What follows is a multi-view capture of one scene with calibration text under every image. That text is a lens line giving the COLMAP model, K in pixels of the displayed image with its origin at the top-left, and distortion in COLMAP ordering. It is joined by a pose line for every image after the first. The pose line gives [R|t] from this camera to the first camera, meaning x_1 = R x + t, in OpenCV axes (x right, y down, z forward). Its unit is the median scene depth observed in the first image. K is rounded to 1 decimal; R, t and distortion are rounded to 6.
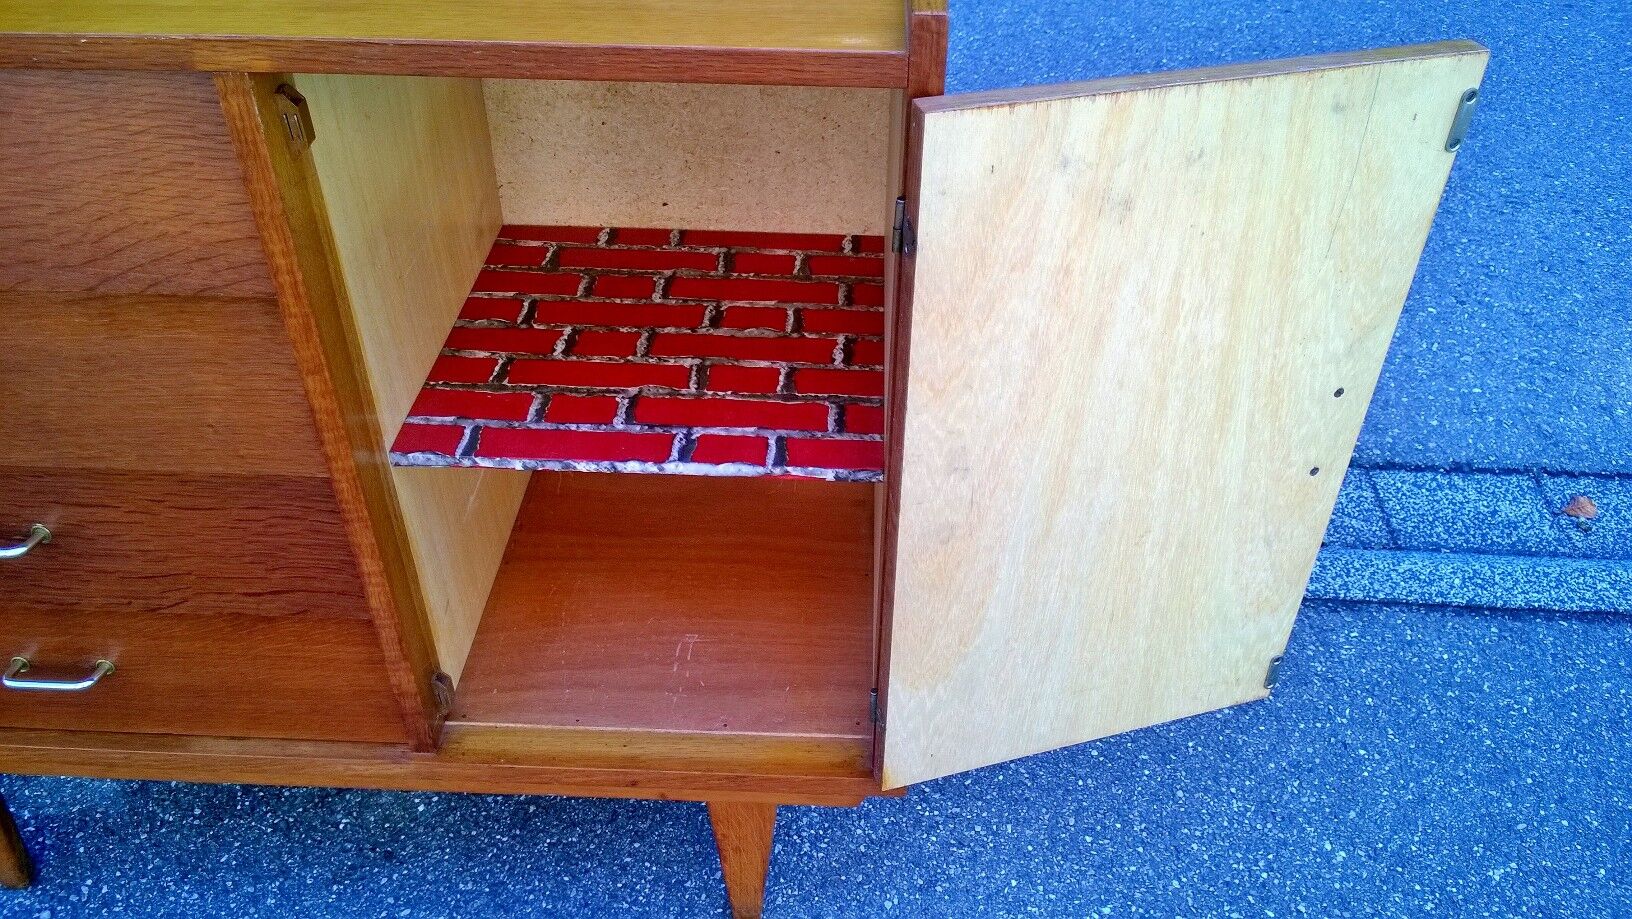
lens RADIAL K [[1258.3, 0, 825.6], [0, 1258.3, 459.6], [0, 0, 1]] dist [0.013851, -0.044843]
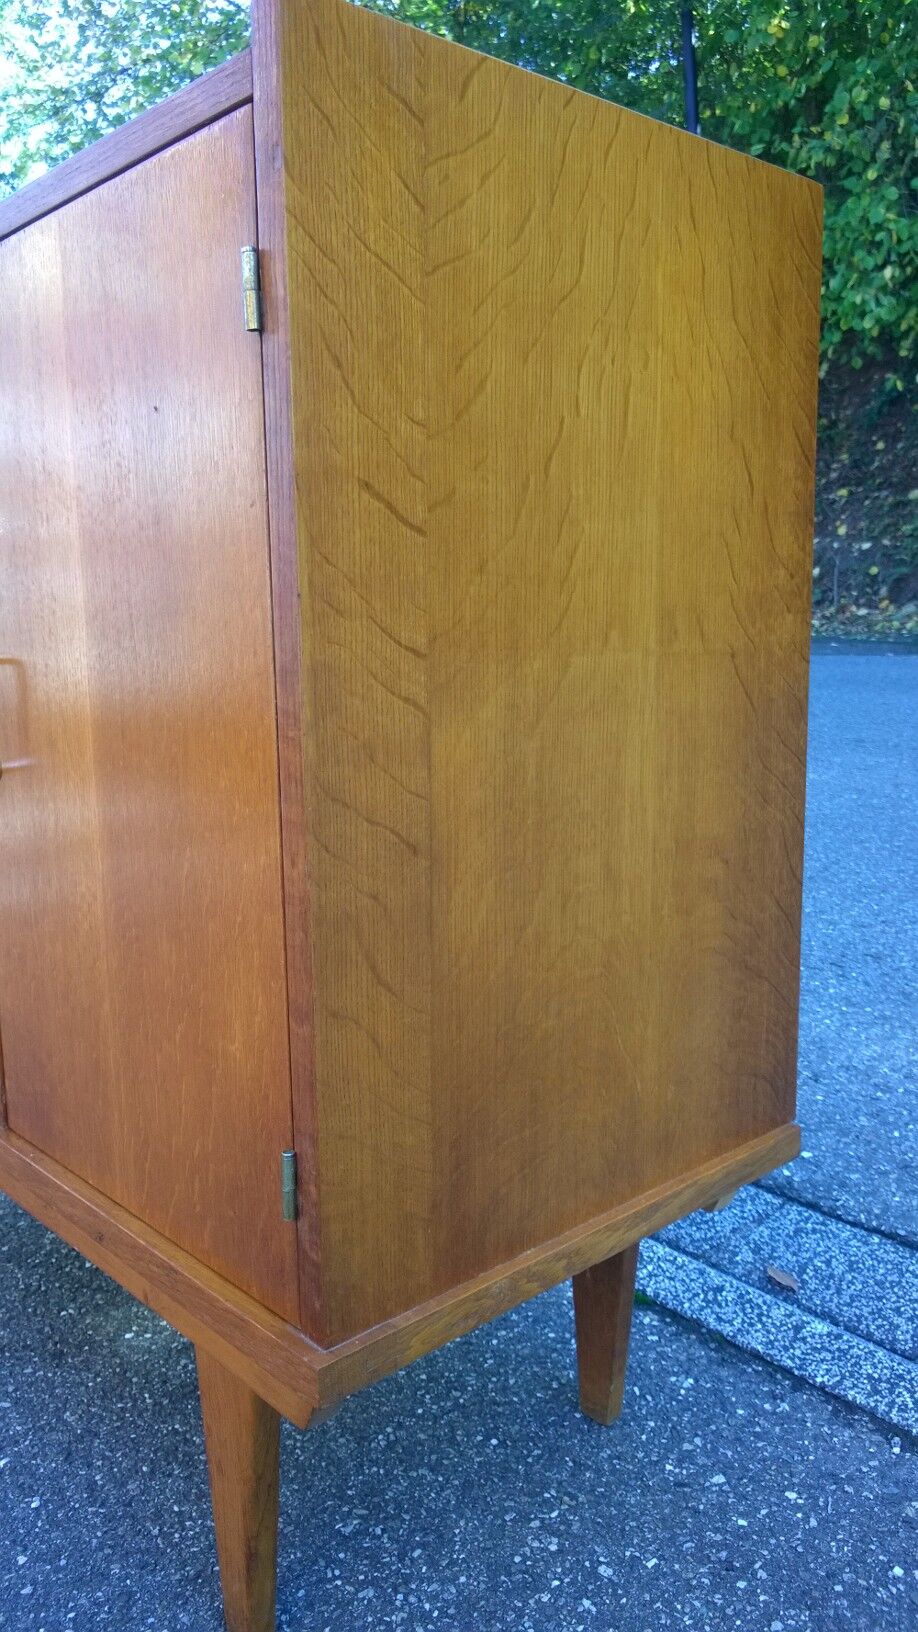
lens RADIAL K [[1258.3, 0, 457.8], [0, 1258.3, 824.7], [0, 0, 1]] dist [0.013851, -0.044843]
pose [[0.701117, 0.098579, -0.706199, 0.417022], [-0.423515, 0.854347, -0.301208, 0.155422], [0.573647, 0.510268, 0.640747, 0.441952]]
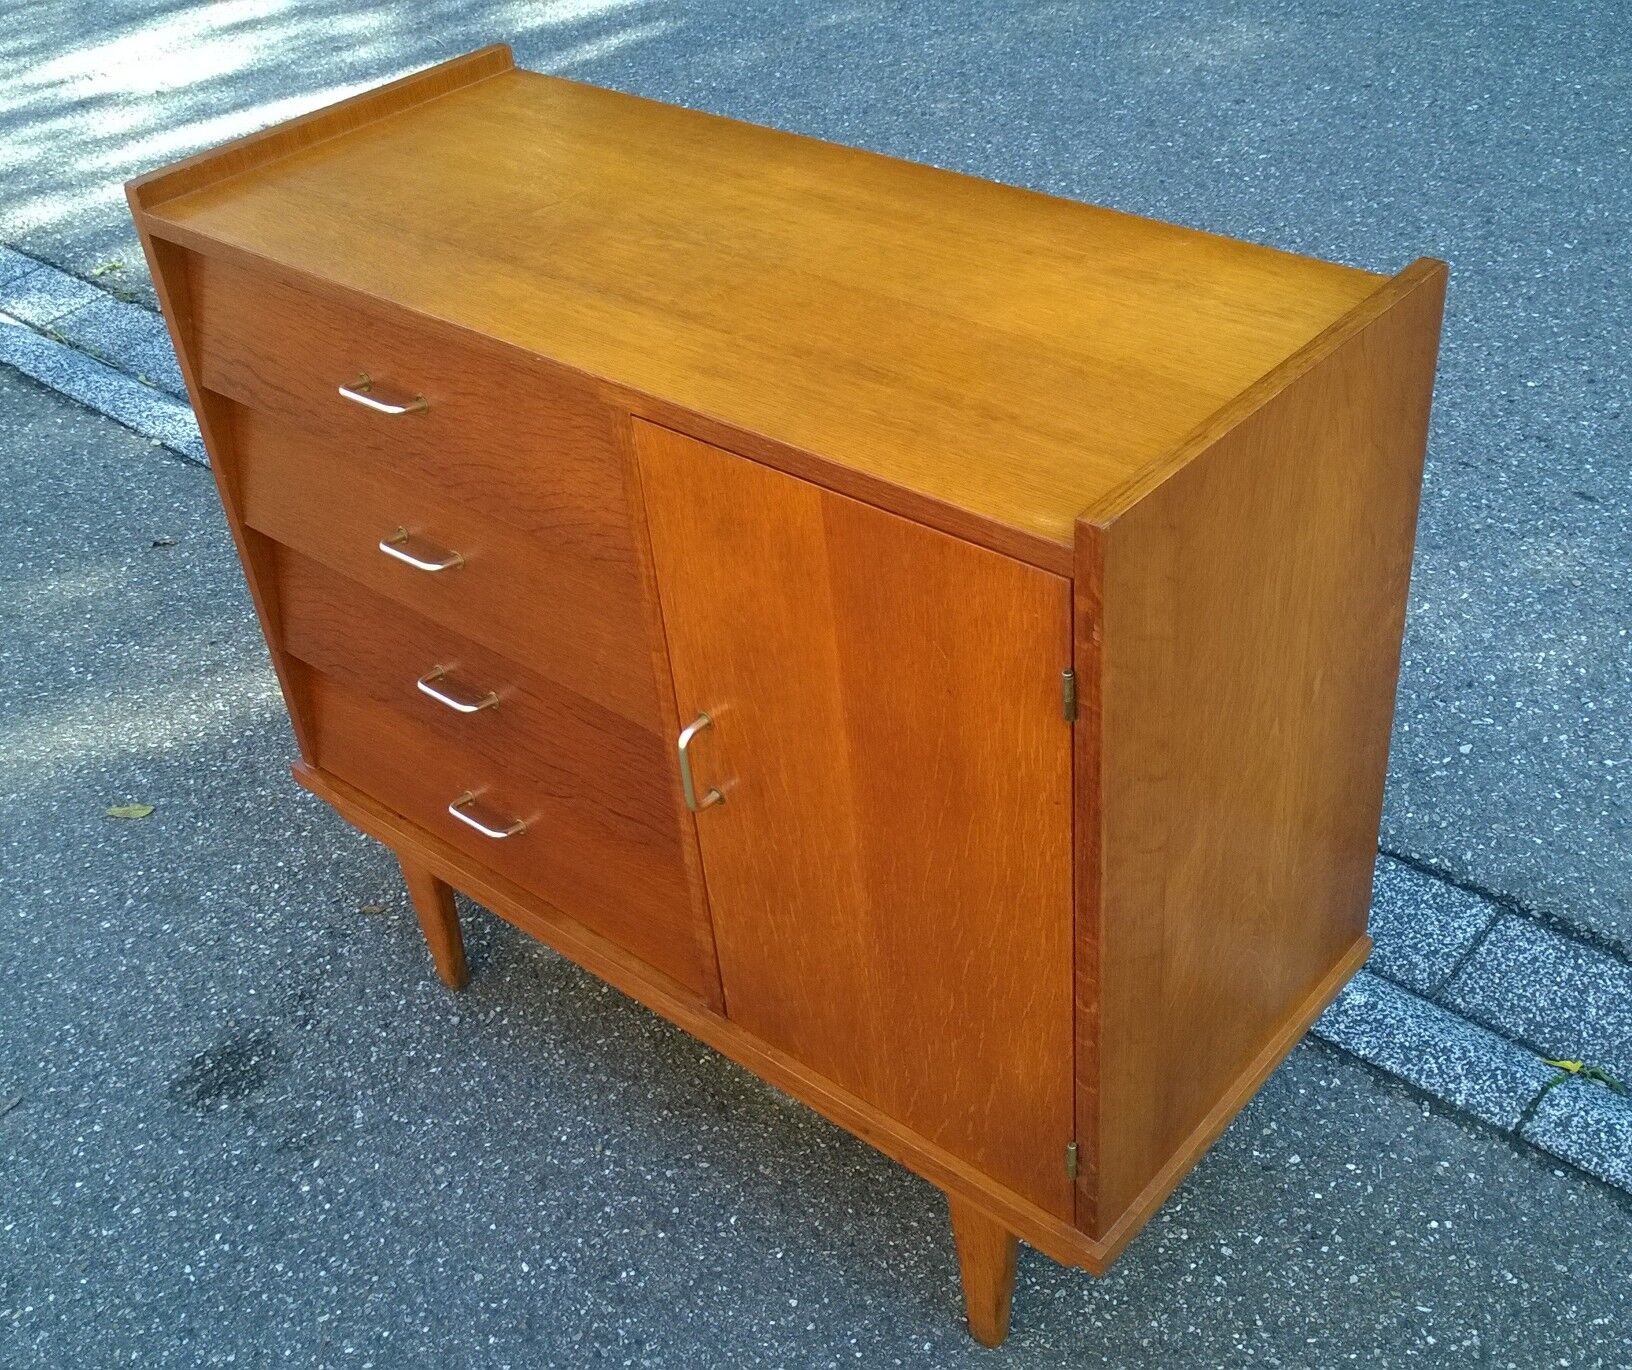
lens RADIAL K [[1864.8, 0, 876.8], [0, 1864.8, 683.3], [0, 0, 1]] dist [-0.010484, 0.036926]
pose [[0.789245, 0.311046, -0.529474, 0.428429], [-0.320045, 0.944217, 0.077626, -0.154497], [0.524084, 0.108190, 0.844767, -0.207499]]
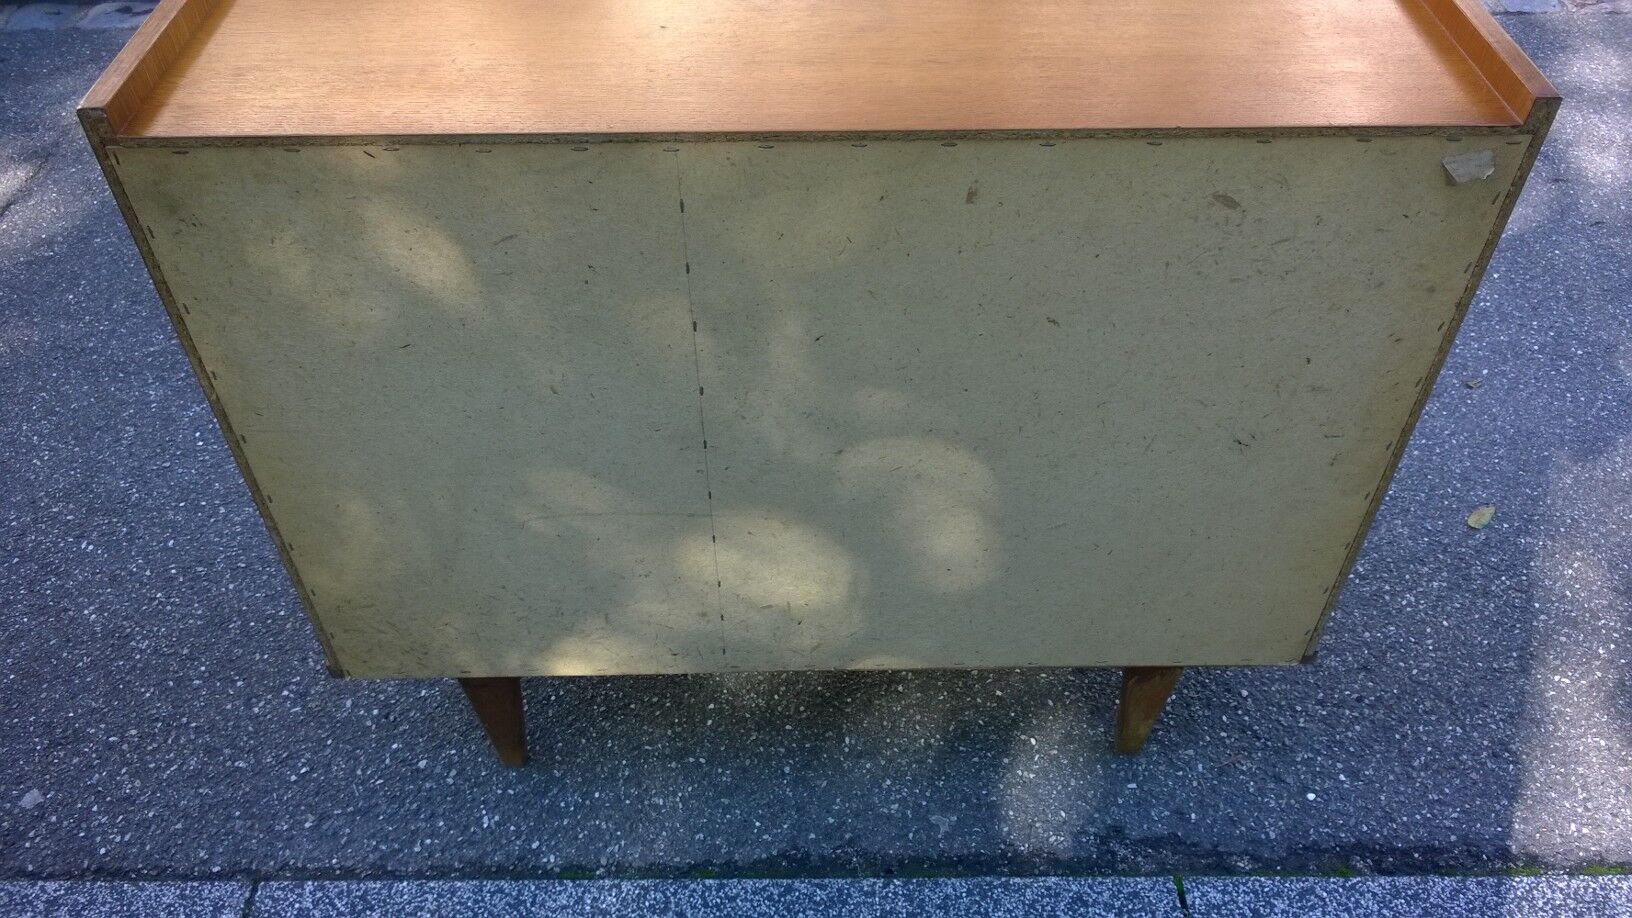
lens RADIAL K [[1258.3, 0, 825.6], [0, 1258.3, 459.1], [0, 0, 1]] dist [0.013851, -0.044843]
pose [[-0.998020, 0.035023, -0.052250, -0.290679], [-0.047514, 0.124586, 0.991071, -1.050103], [0.041220, 0.991591, -0.122675, 1.074024]]
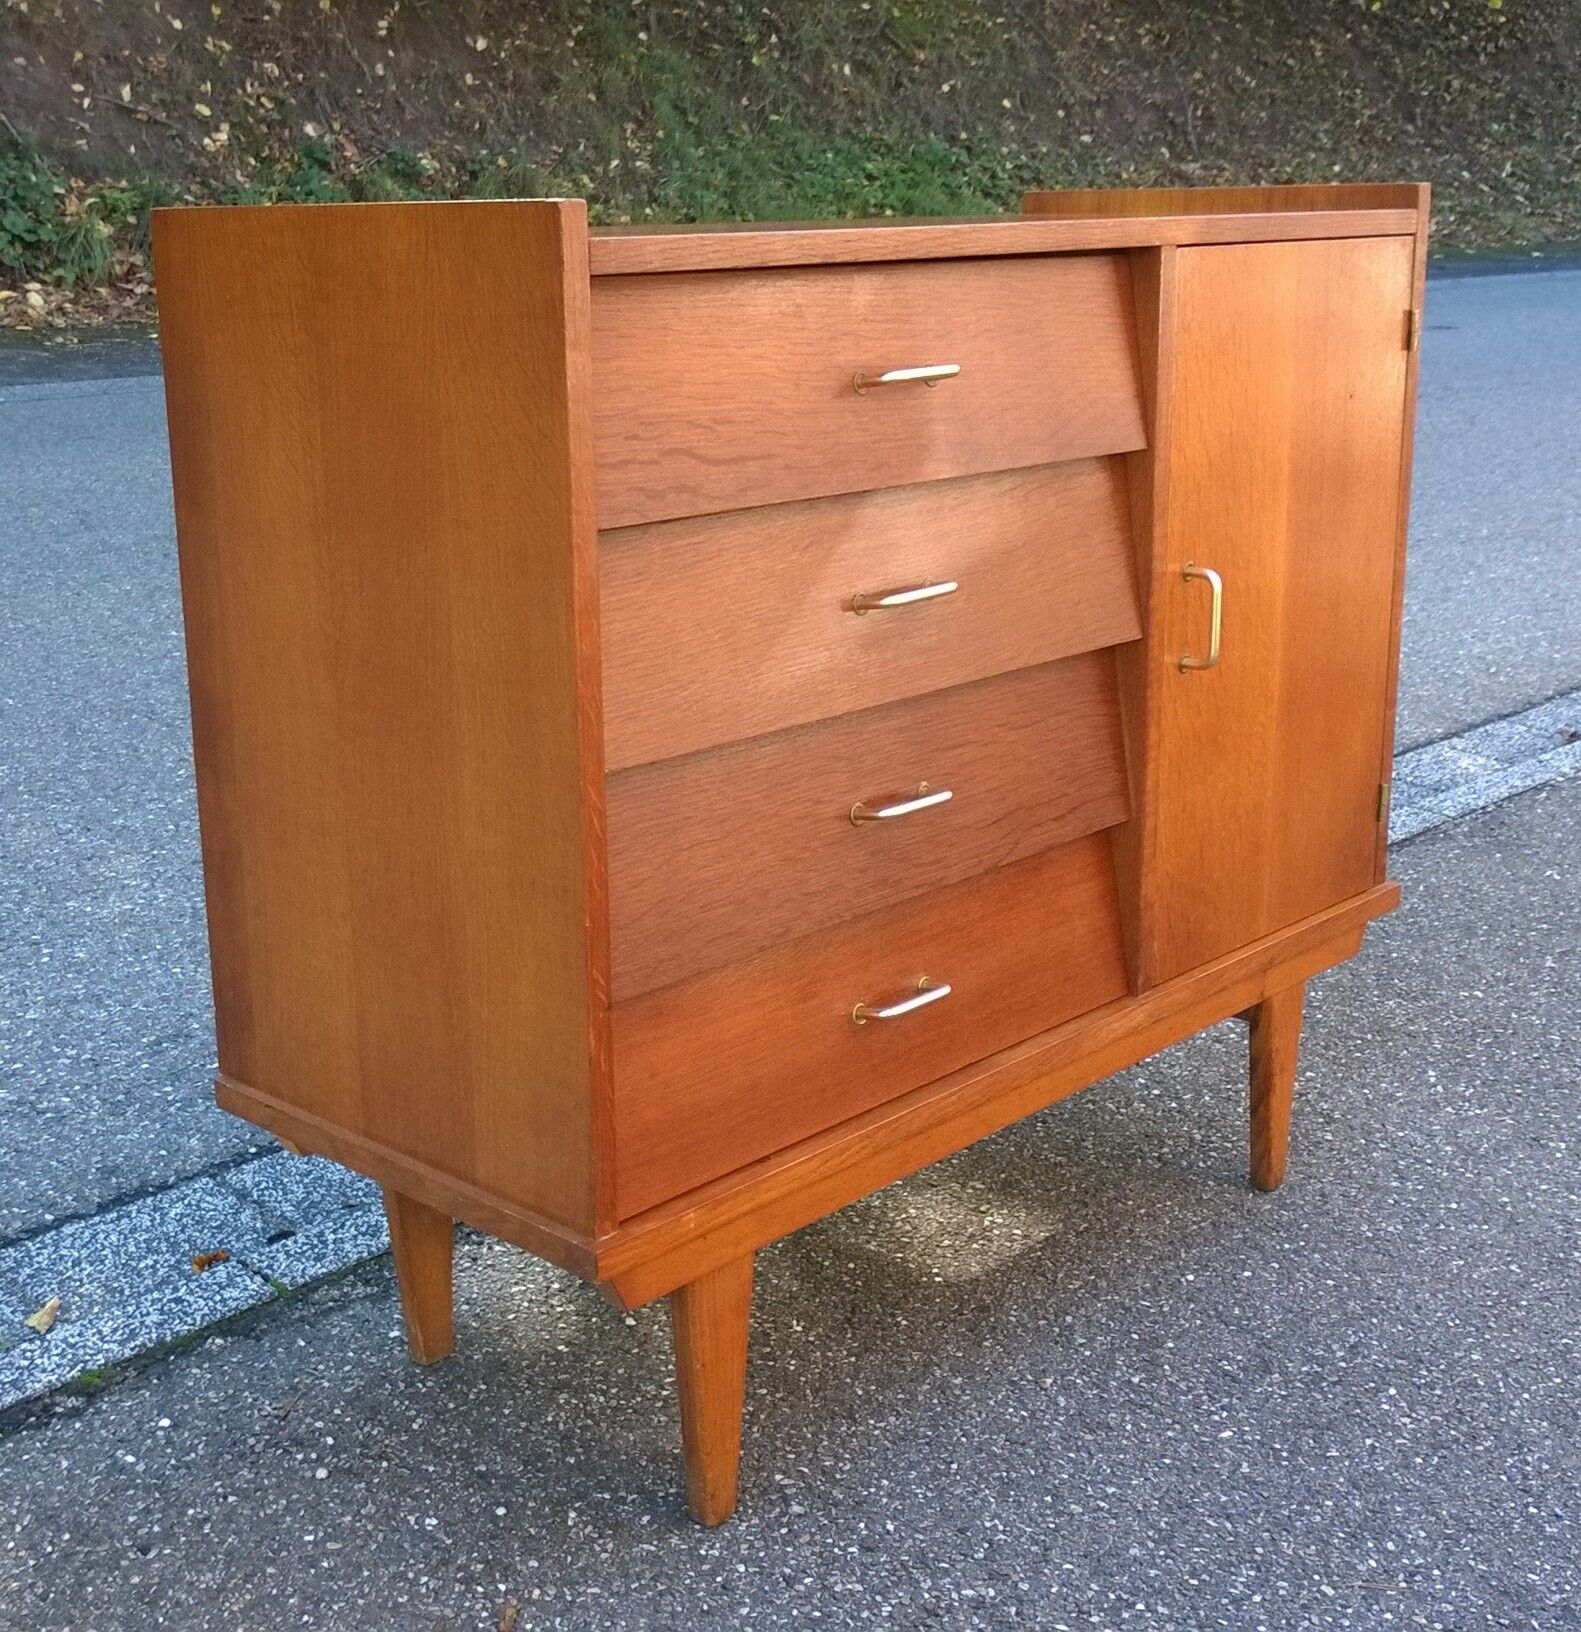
lens RADIAL K [[2223.9, 0, 686.0], [0, 2223.9, 816.1], [0, 0, 1]] dist [-0.029062, -0.040545]
pose [[0.679406, -0.218053, 0.700614, -1.449117], [0.474919, 0.858528, -0.193343, 0.234569], [-0.559338, 0.464094, 0.686847, -0.022377]]
